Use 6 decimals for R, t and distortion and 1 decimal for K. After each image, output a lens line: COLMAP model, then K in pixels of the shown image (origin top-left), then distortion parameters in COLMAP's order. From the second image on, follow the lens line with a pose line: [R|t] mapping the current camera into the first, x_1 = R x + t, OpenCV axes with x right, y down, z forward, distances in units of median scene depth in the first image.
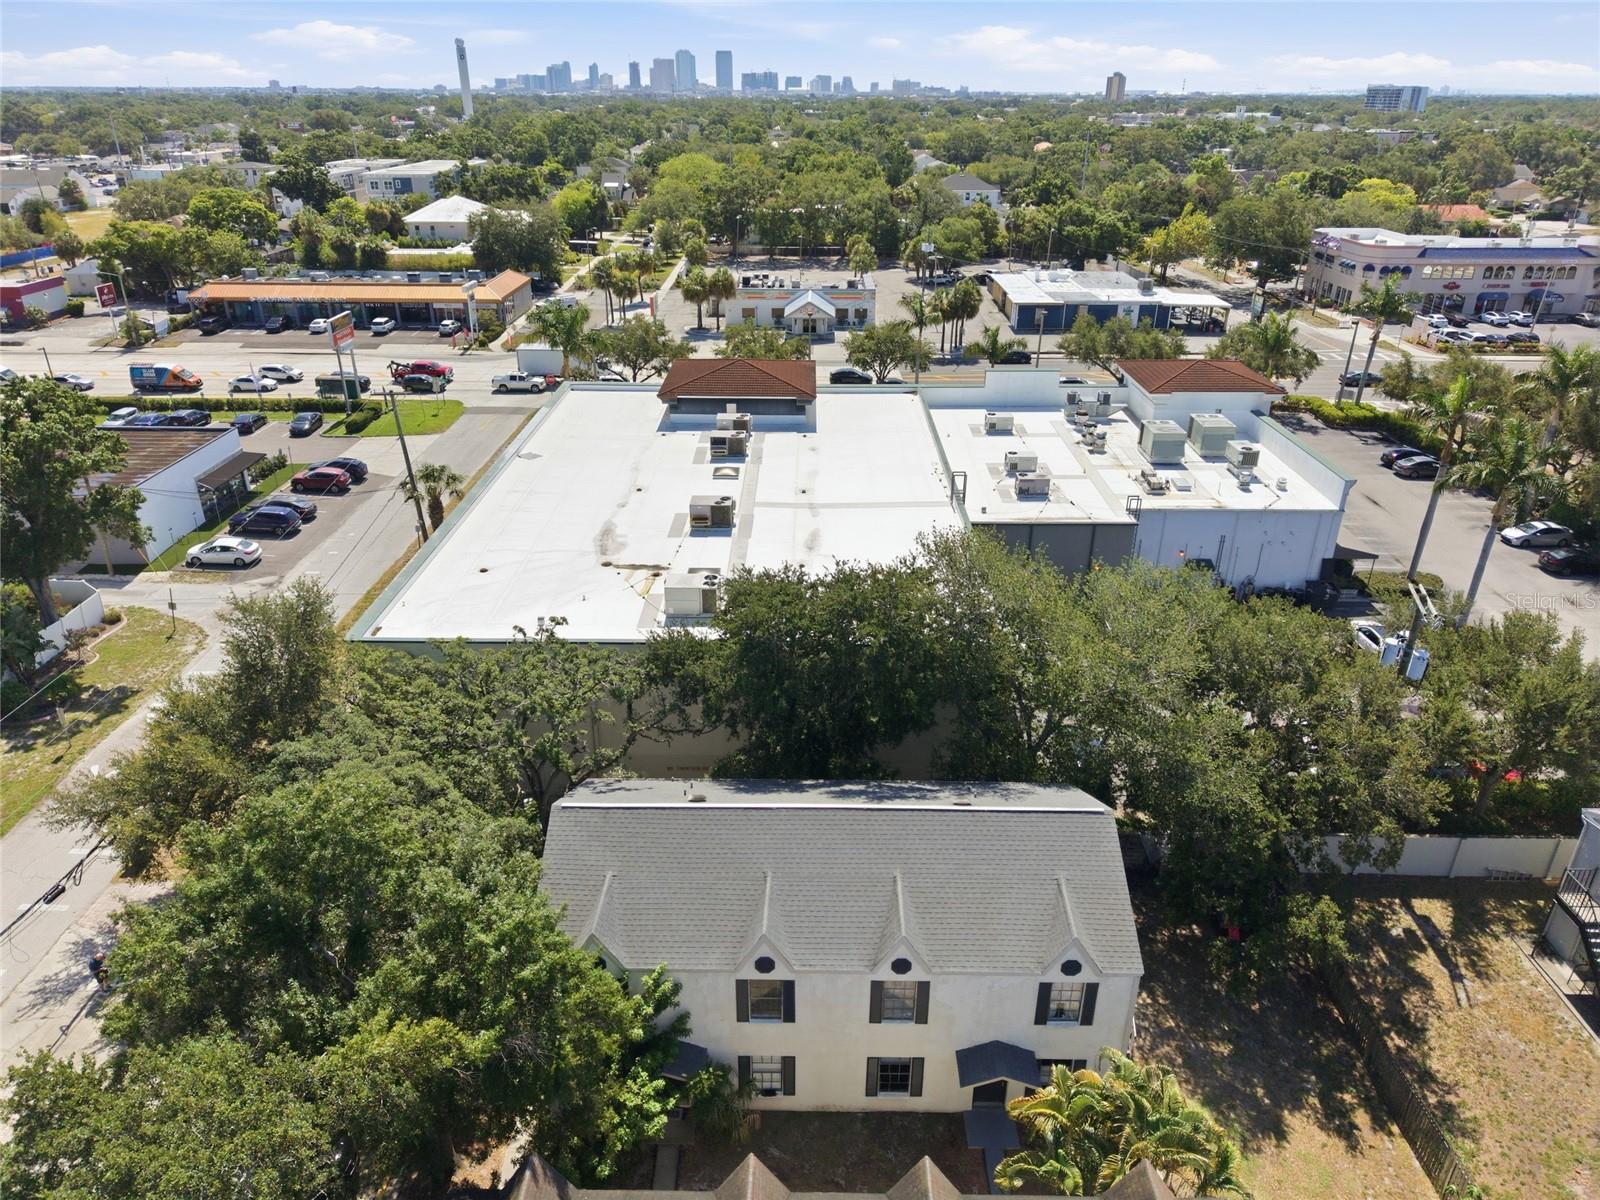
lens RADIAL K [[1106.1, 0, 819.8], [0, 1106.1, 593.6], [0, 0, 1]] dist [0.136367, -0.325538]
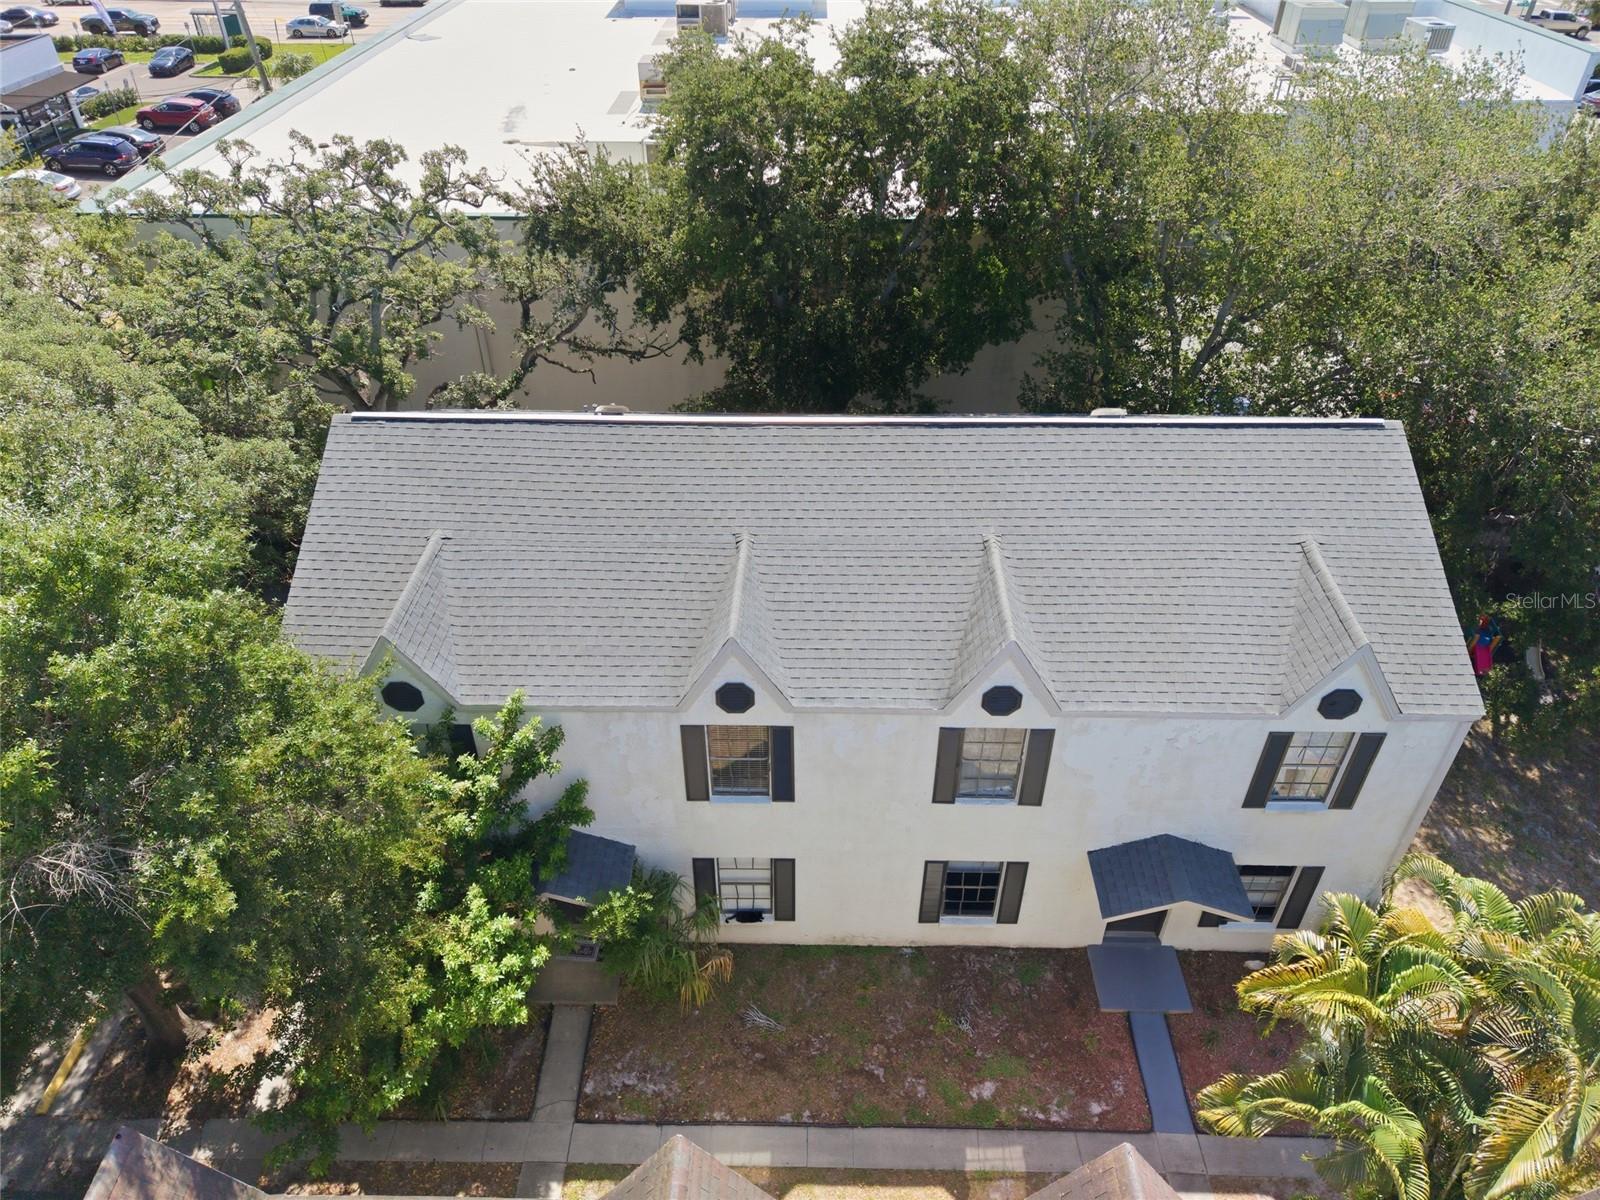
lens RADIAL K [[1081.1, 0, 800.0], [0, 1081.1, 600.0], [0, 0, 1]] dist [0.008117, -0.000175]
pose [[0.999785, 0.001442, -0.020700, -0.008726], [0.002595, 0.981057, 0.193699, 0.184610], [0.020588, -0.193712, 0.980842, 0.502655]]
